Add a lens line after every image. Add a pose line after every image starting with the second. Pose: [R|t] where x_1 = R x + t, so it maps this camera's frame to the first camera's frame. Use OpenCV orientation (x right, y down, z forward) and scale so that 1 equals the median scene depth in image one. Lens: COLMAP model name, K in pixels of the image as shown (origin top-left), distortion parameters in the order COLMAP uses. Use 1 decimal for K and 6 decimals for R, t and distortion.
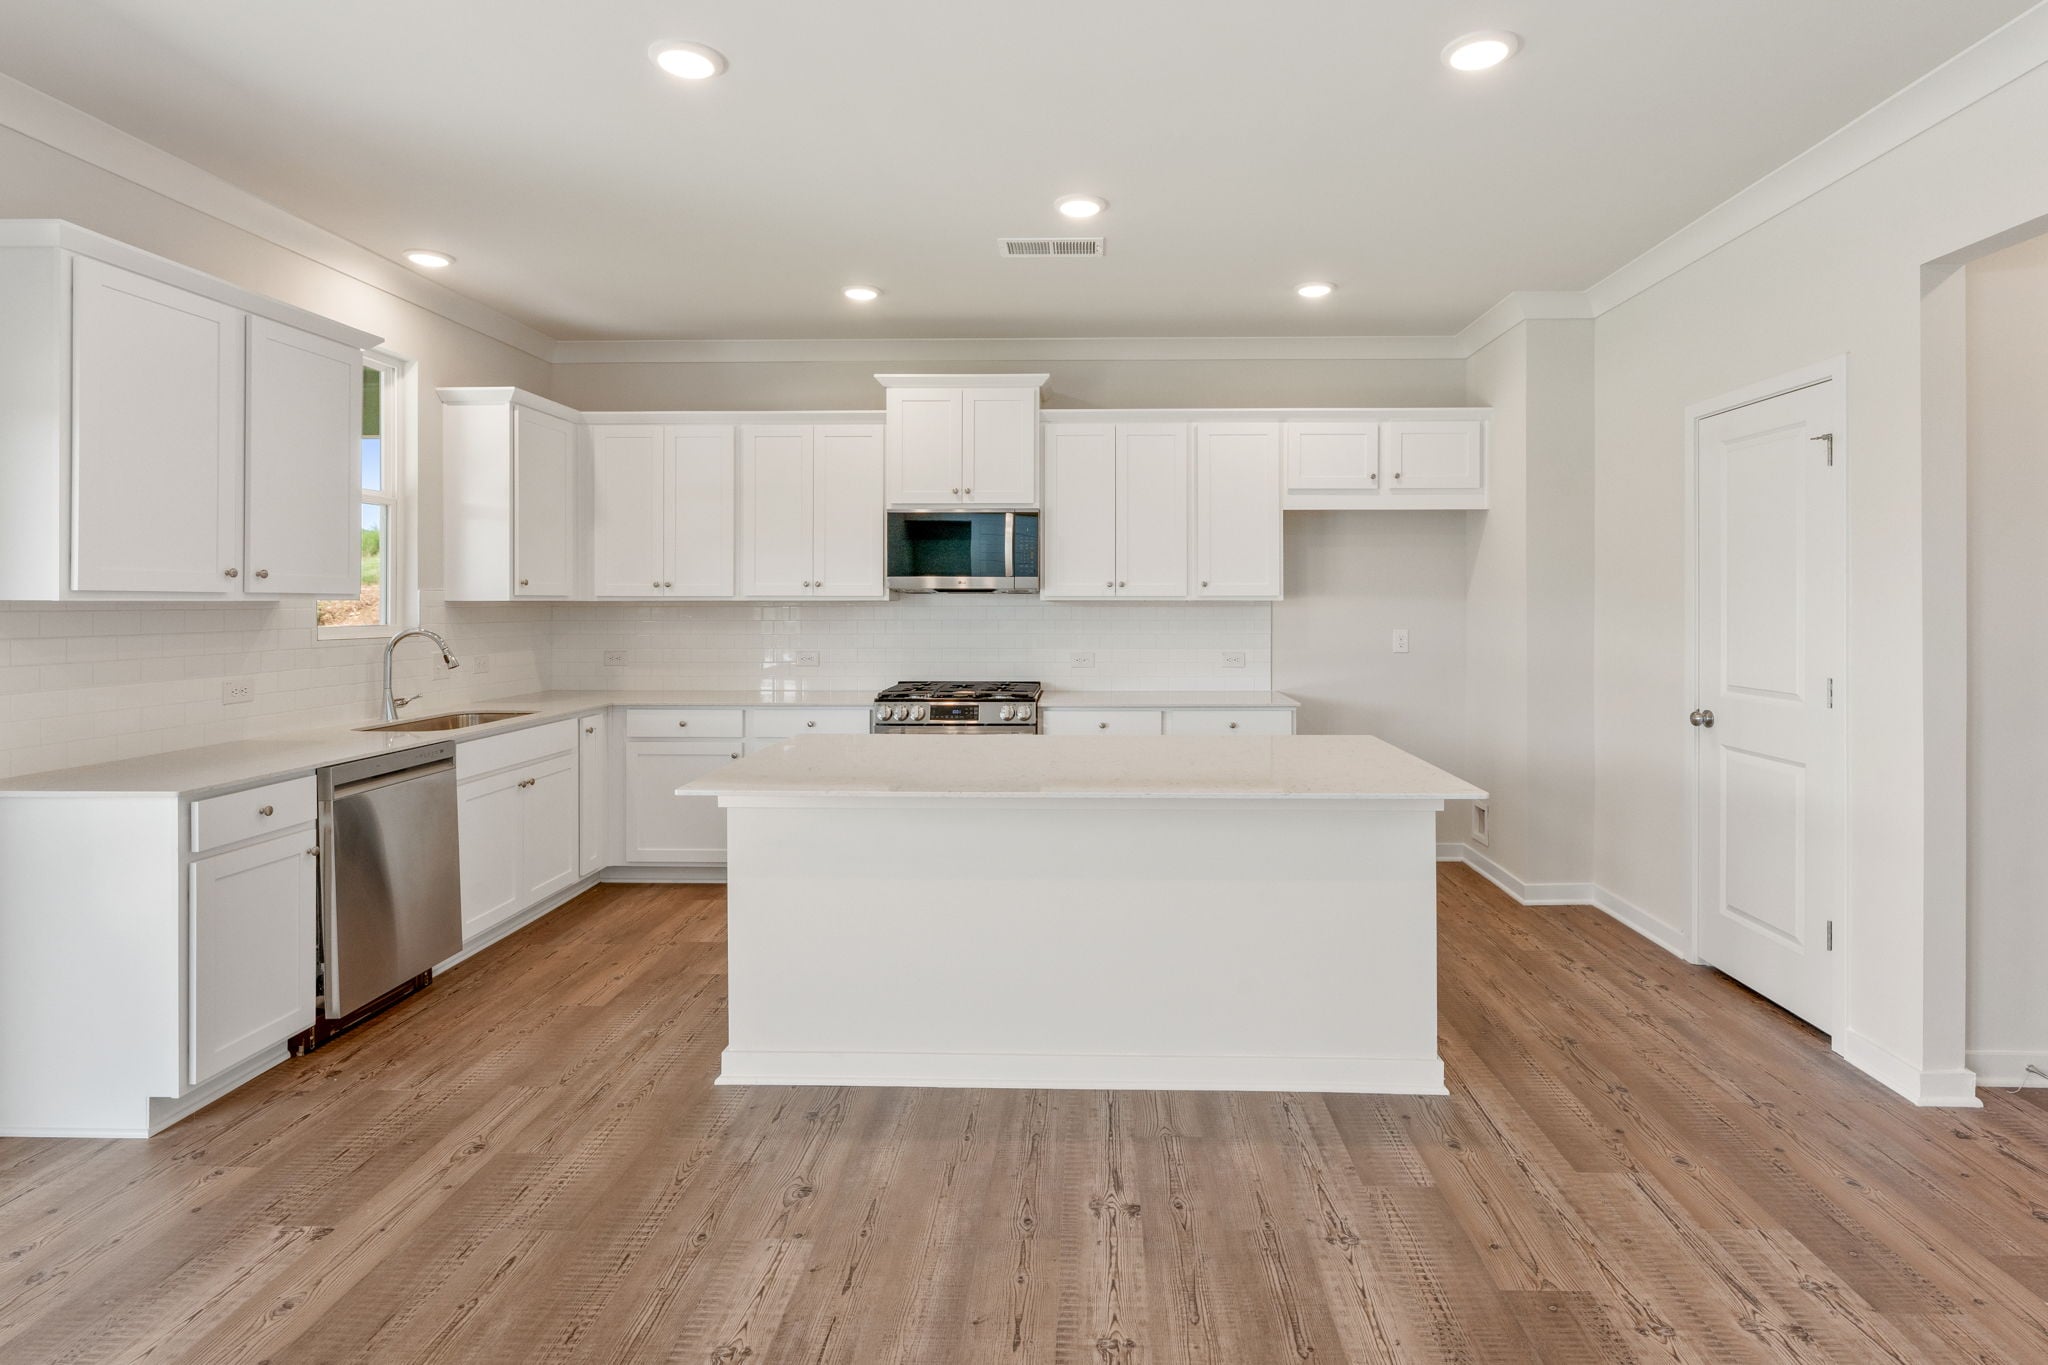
lens RADIAL K [[1017.2, 0, 1061.8], [0, 1017.2, 602.5], [0, 0, 1]] dist [0.003856, -0.003094]
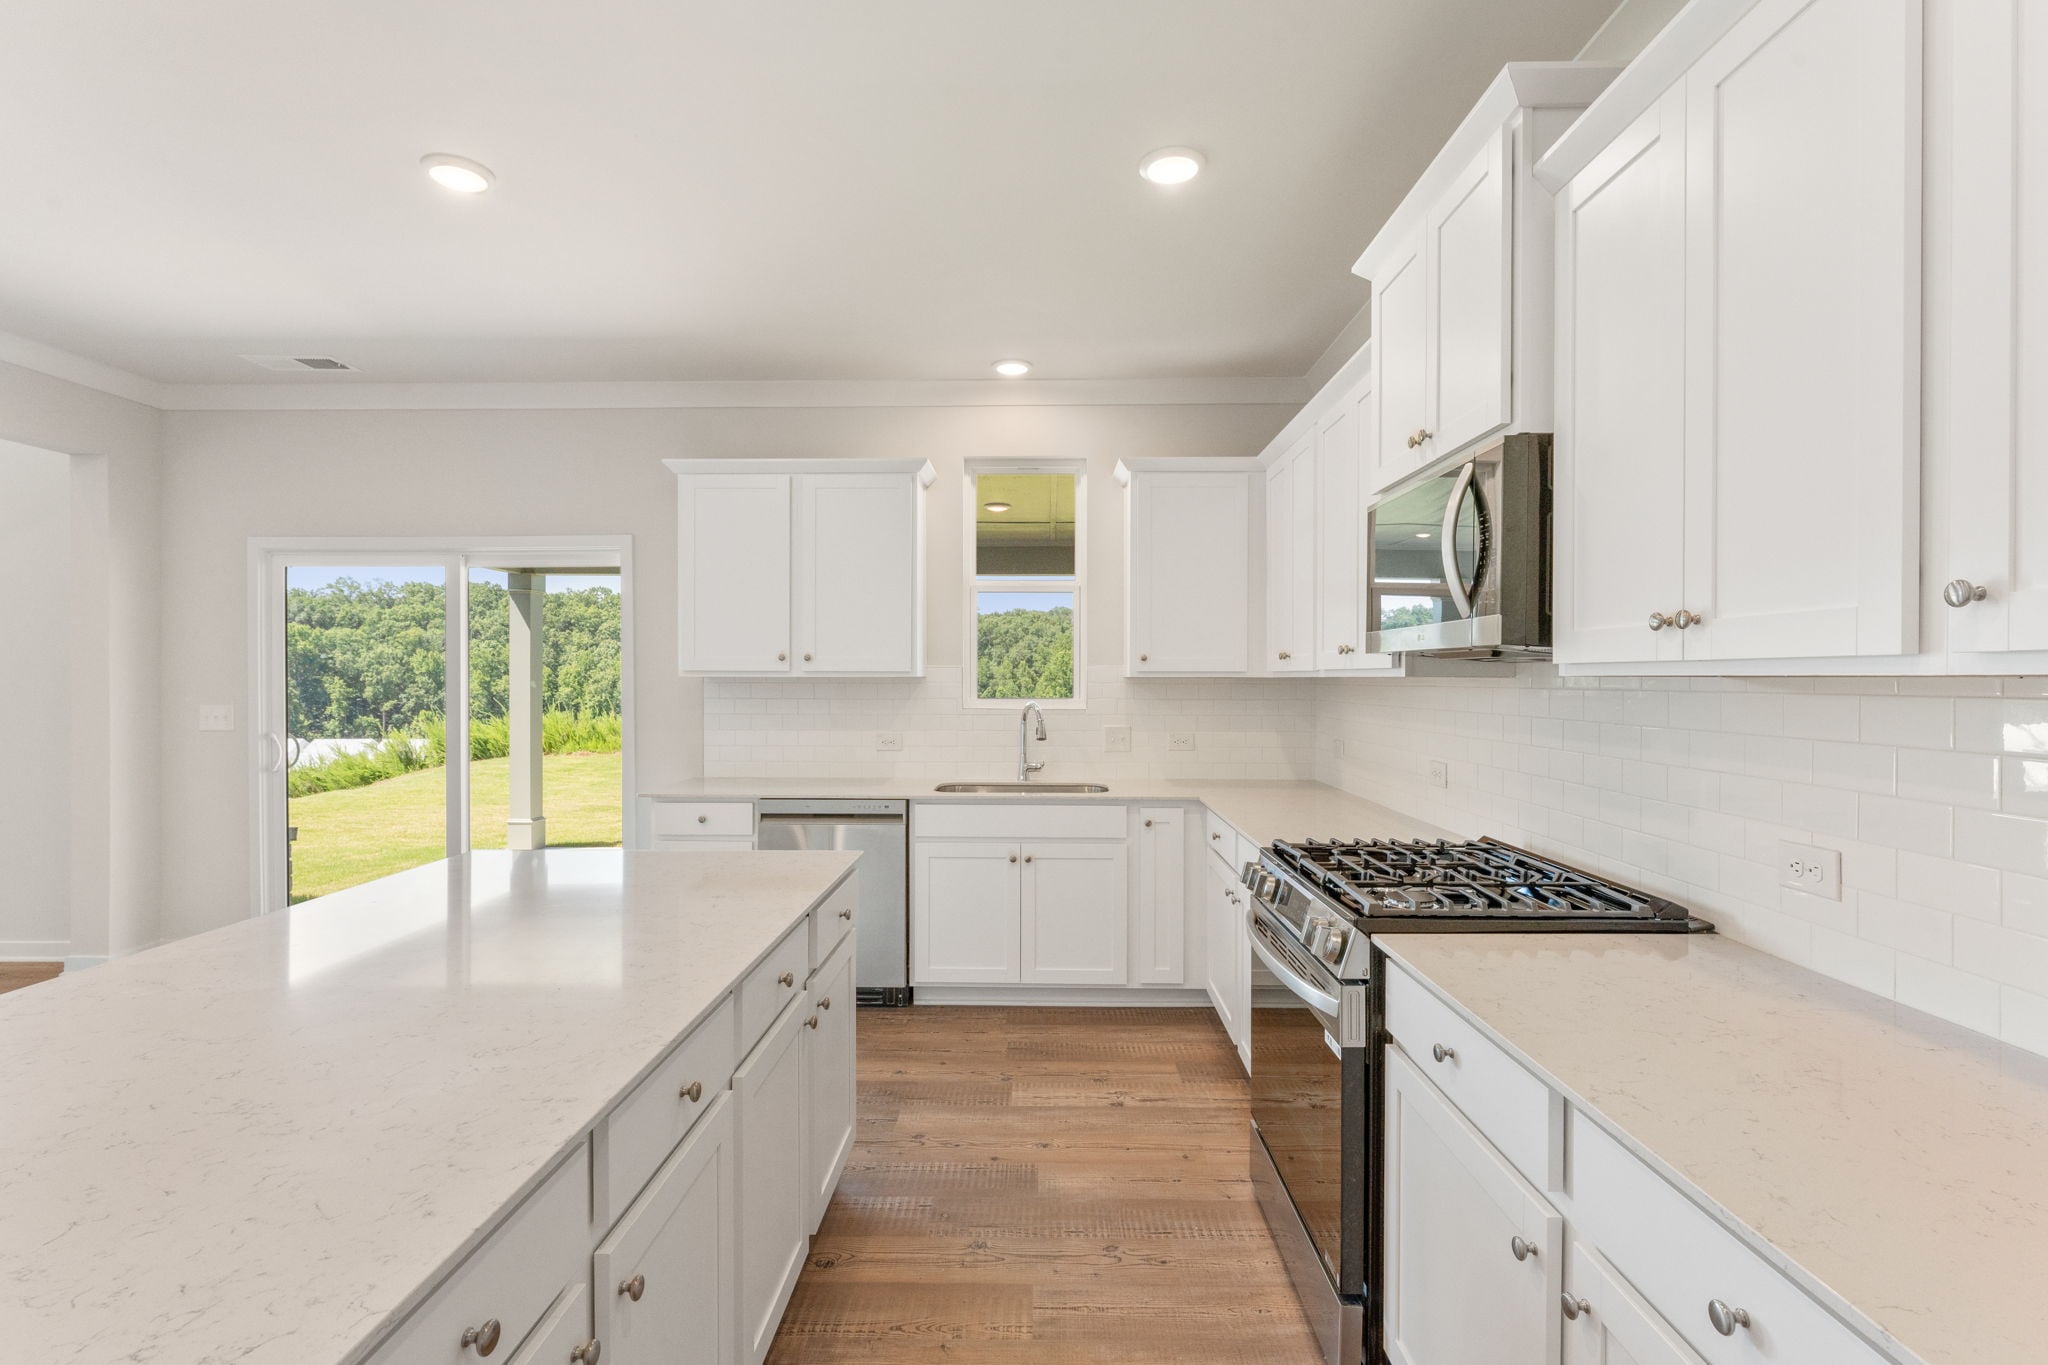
lens RADIAL K [[1017.2, 0, 1041.3], [0, 1017.2, 681.8], [0, 0, 1]] dist [0.003856, -0.003094]
pose [[-0.023567, 0.001976, -0.999720, 0.408113], [-0.005309, 0.999984, 0.002101, 0.001499], [0.999708, 0.005357, -0.023556, 0.913828]]
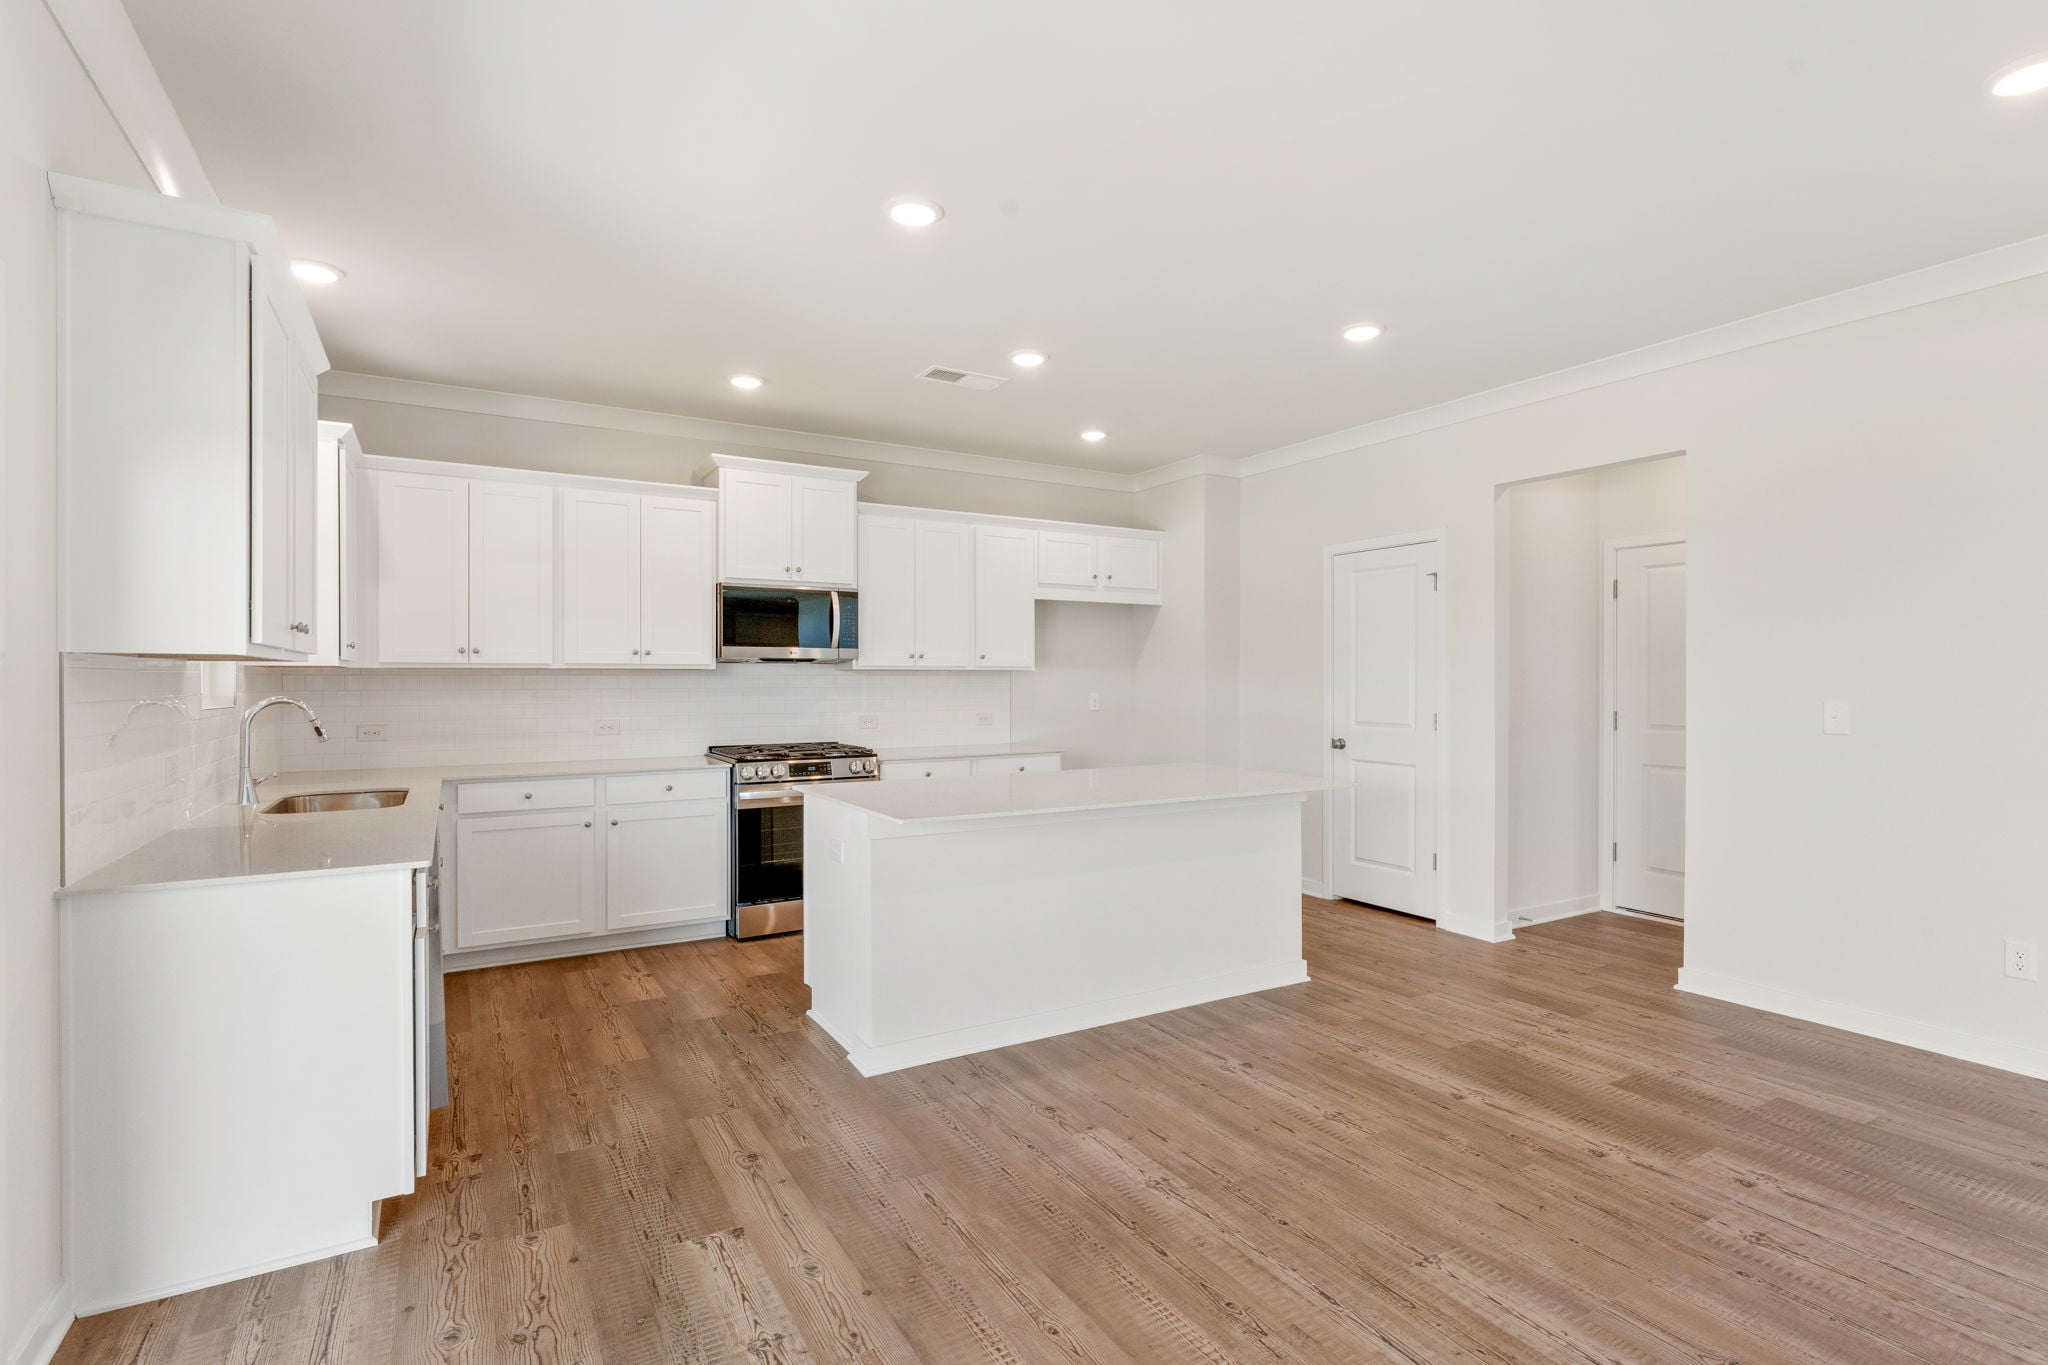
lens RADIAL K [[971.3, 0, 1022.2], [0, 971.3, 683.9], [0, 0, 1]] dist [0.005629, -0.002029]
pose [[0.850225, -0.003357, 0.526408, -0.473268], [0.001320, 0.999990, 0.004246, 0.010759], [-0.526417, -0.002916, 0.850221, -0.025247]]
